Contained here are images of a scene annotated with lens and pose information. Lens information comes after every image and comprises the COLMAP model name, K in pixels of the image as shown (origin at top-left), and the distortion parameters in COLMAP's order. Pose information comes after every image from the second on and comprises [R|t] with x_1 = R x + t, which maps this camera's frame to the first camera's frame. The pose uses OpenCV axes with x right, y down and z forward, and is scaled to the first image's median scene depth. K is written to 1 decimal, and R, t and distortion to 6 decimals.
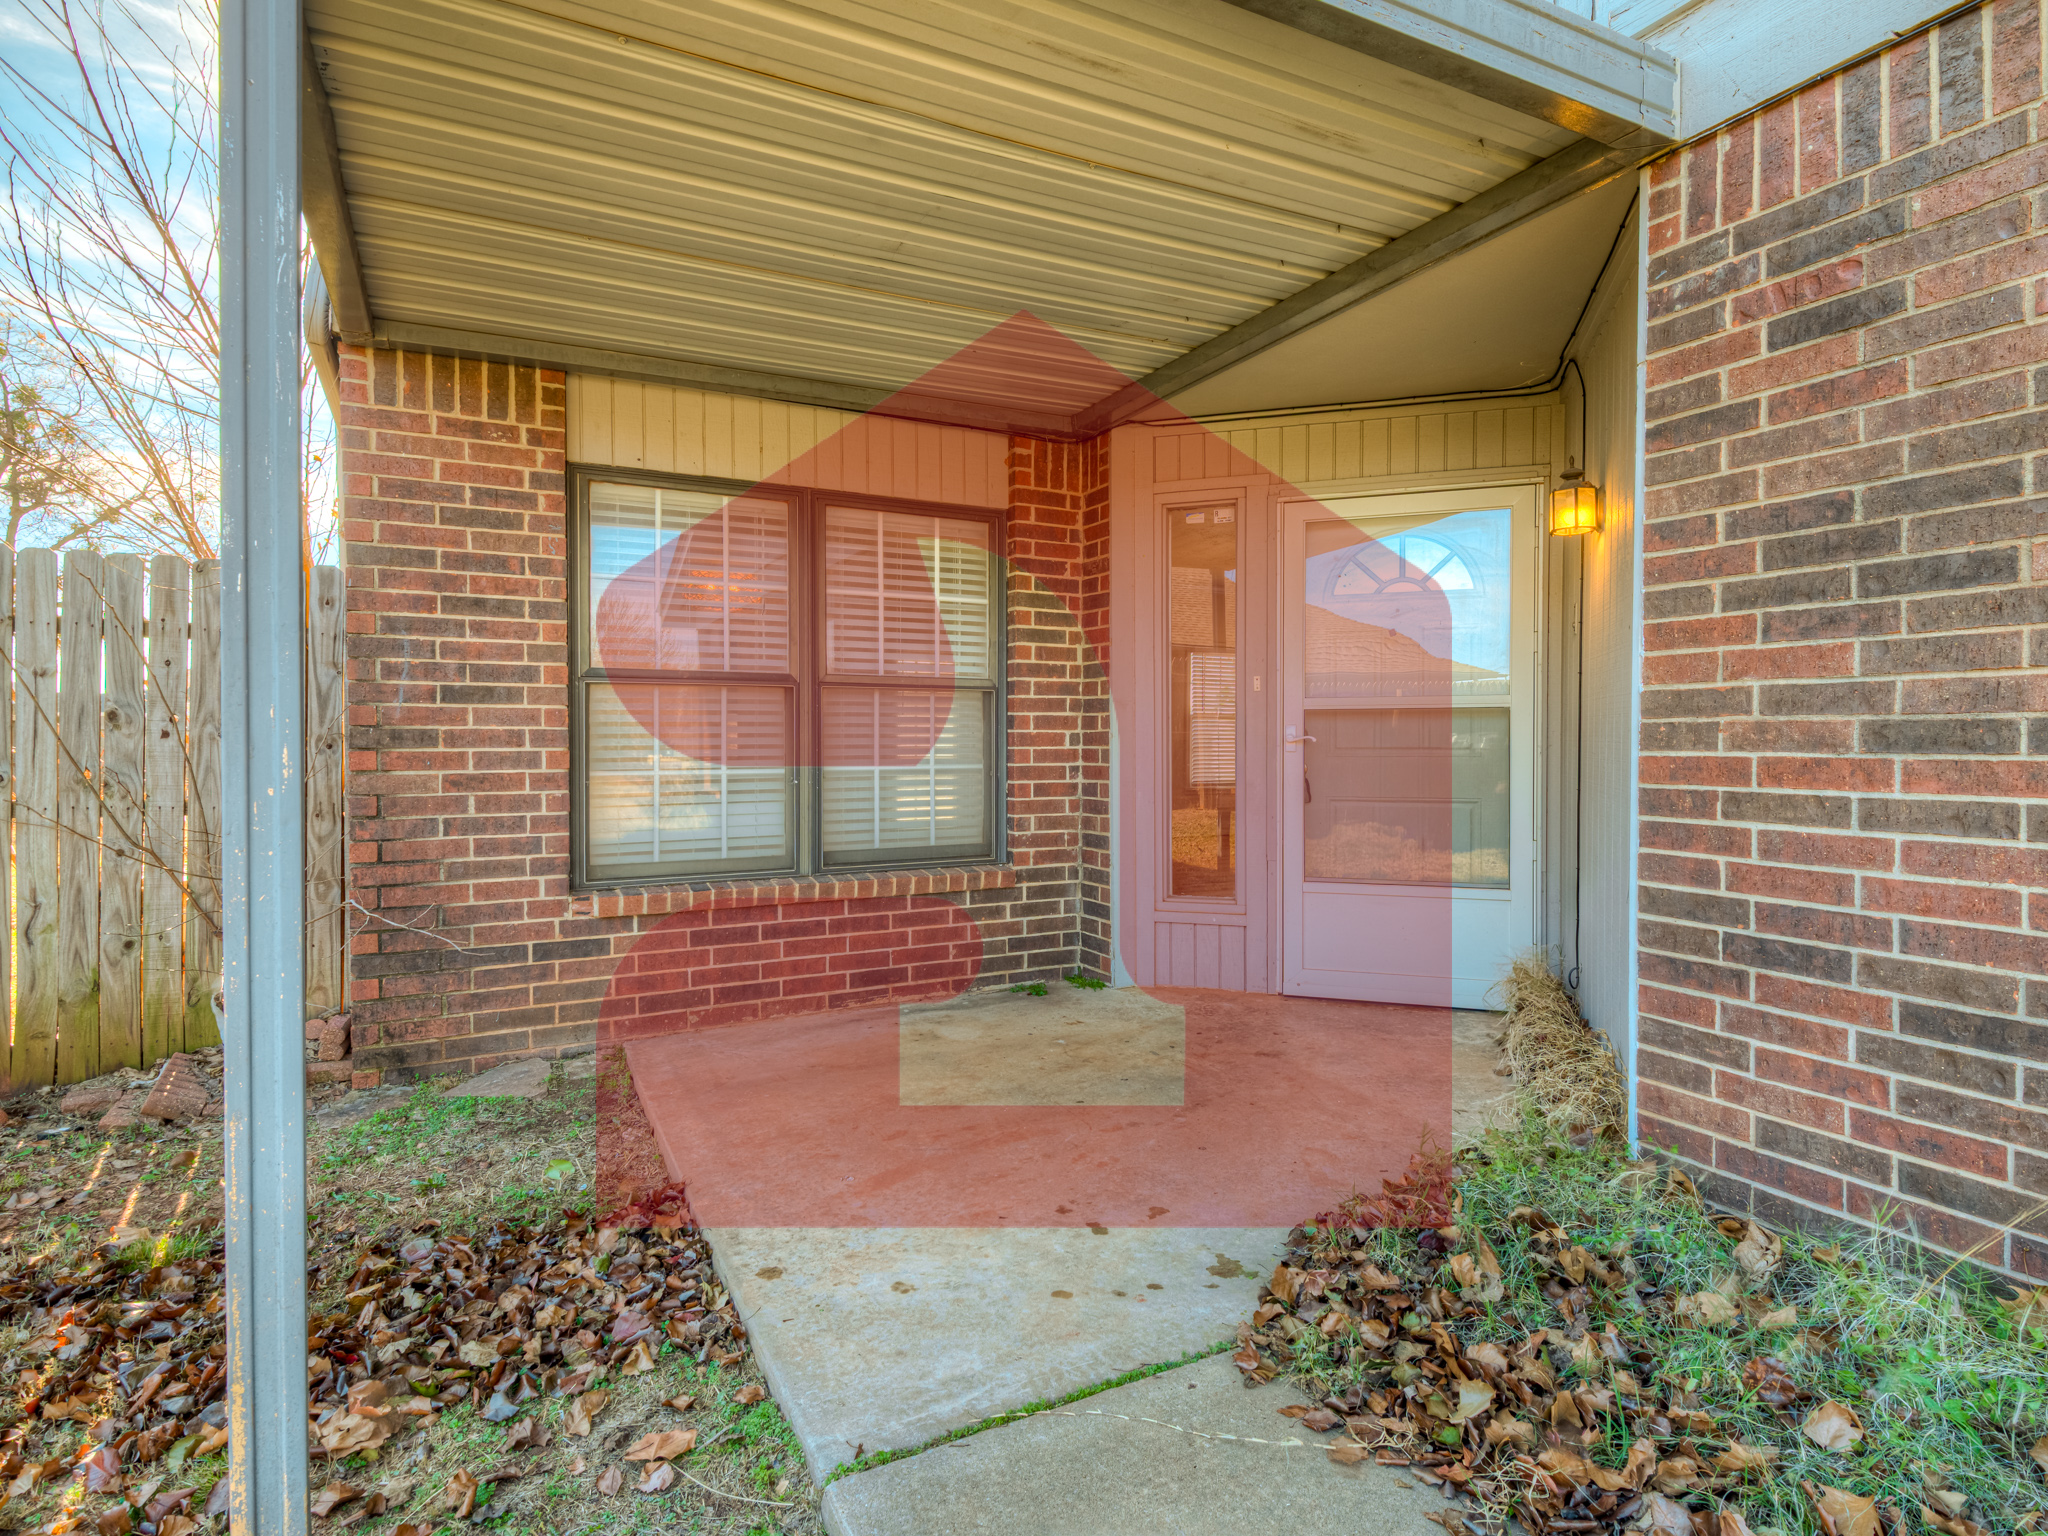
lens RADIAL K [[1109.8, 0, 1024.0], [0, 1109.8, 768.0], [0, 0, 1]] dist [0.071366, -0.055605]
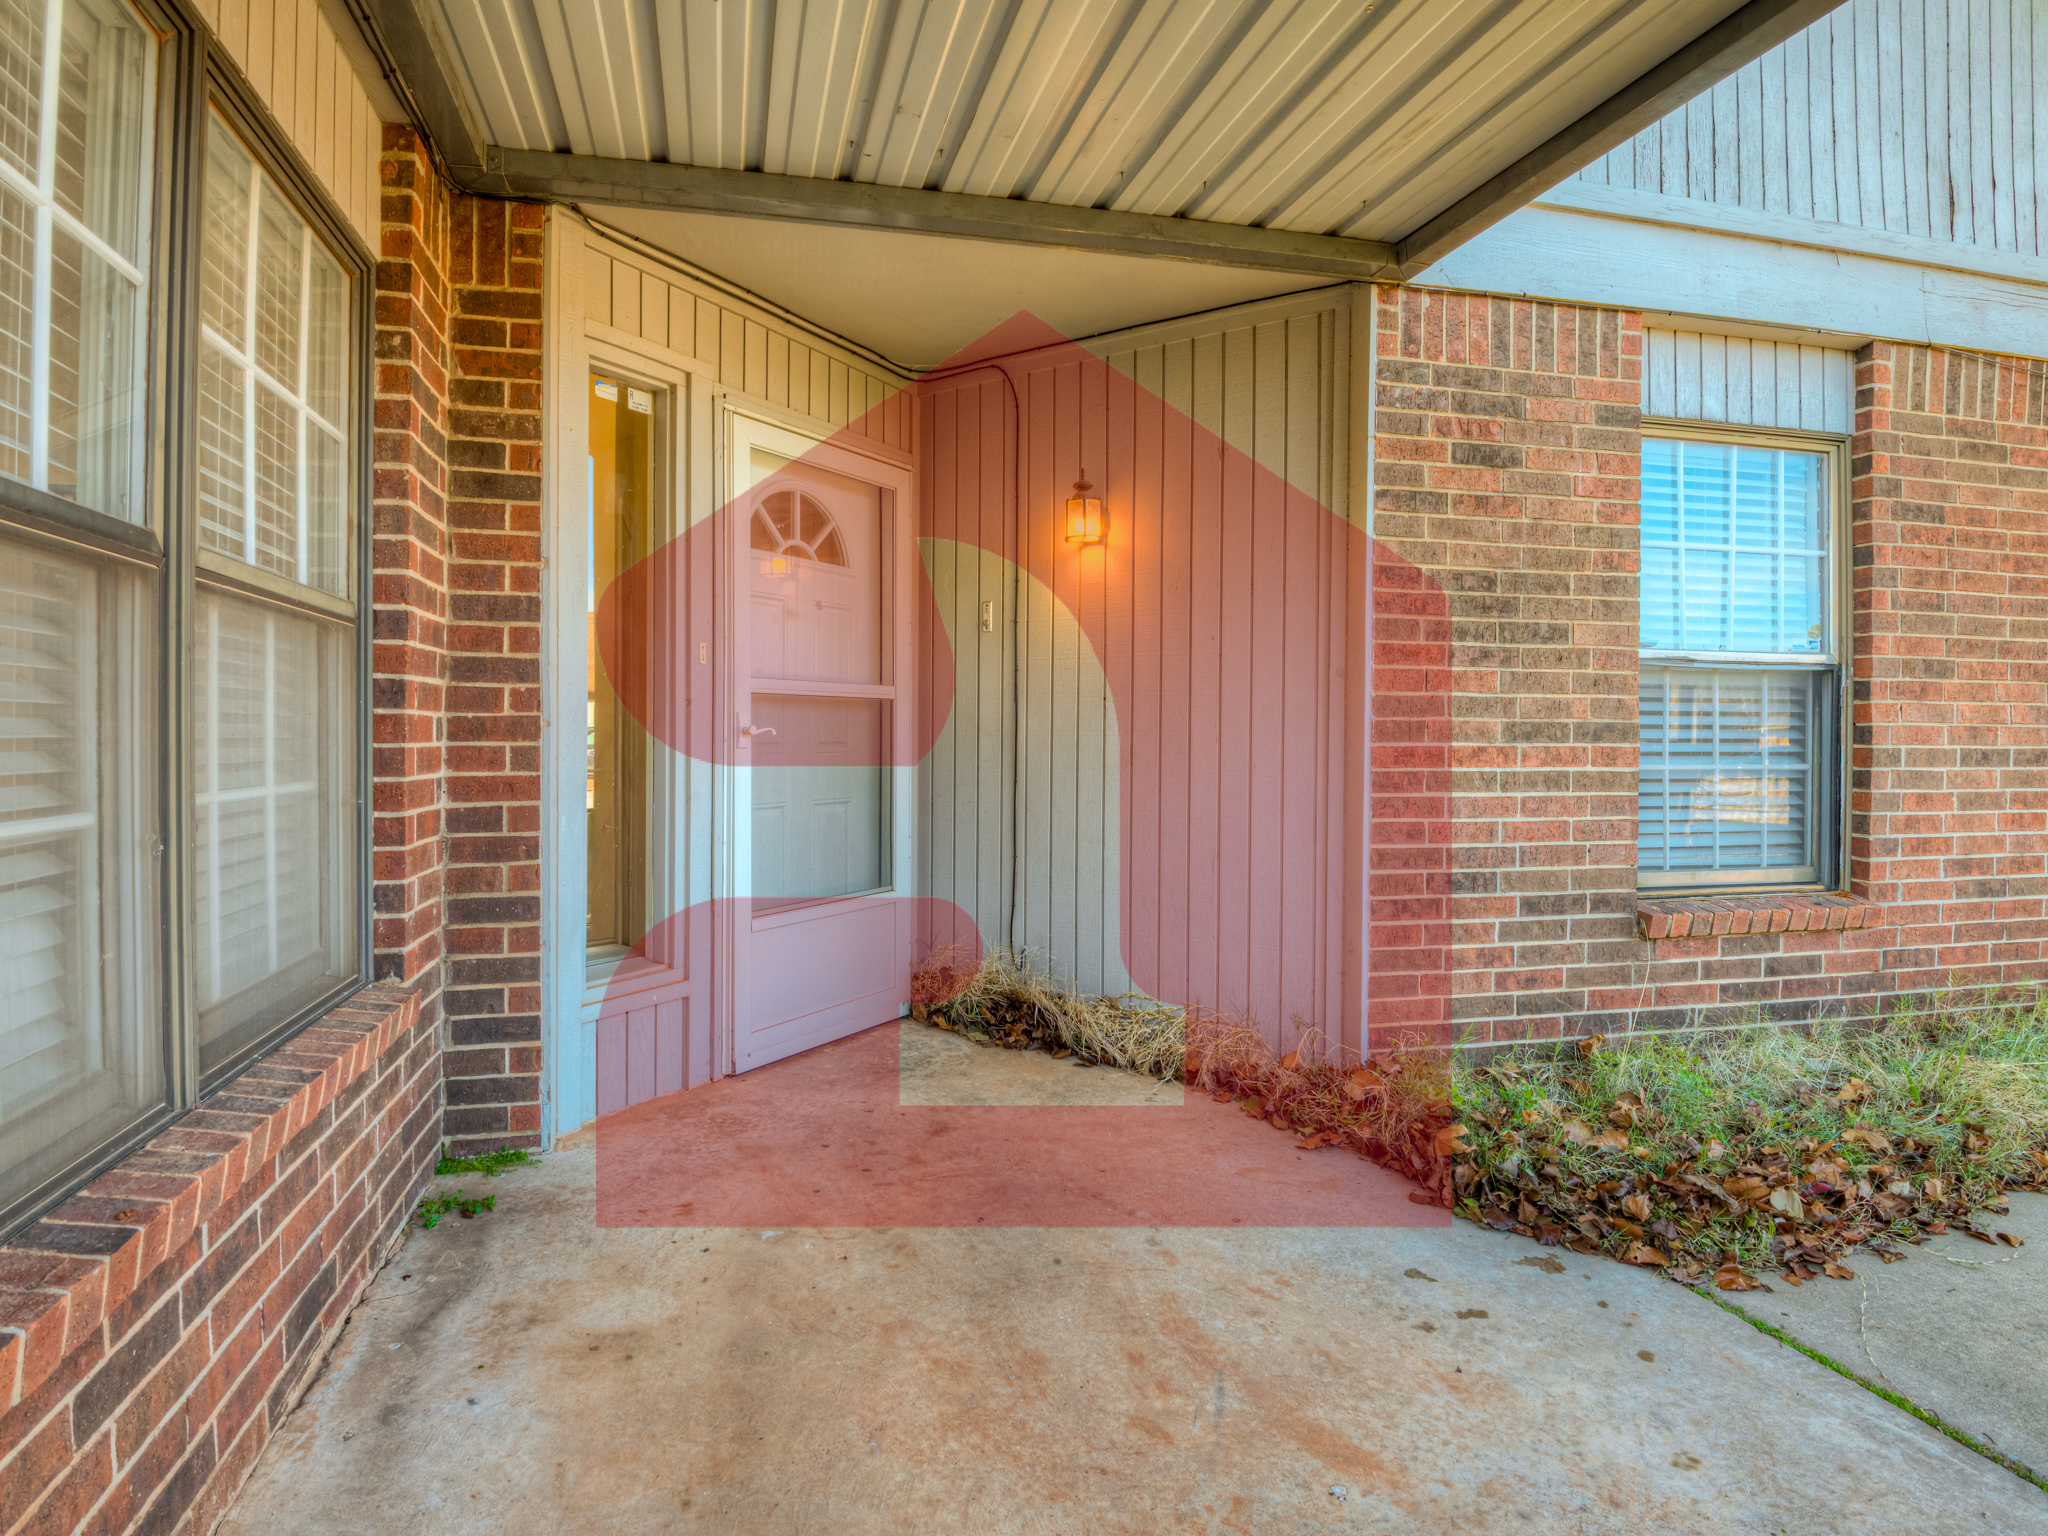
lens RADIAL K [[1161.5, 0, 1024.0], [0, 1161.5, 768.0], [0, 0, 1]] dist [-0.002720, -0.033248]
pose [[0.220257, -0.025429, 0.975110, -0.876102], [0.022630, 0.999524, 0.020954, -0.024372], [-0.975179, 0.017451, 0.220728, 1.179041]]
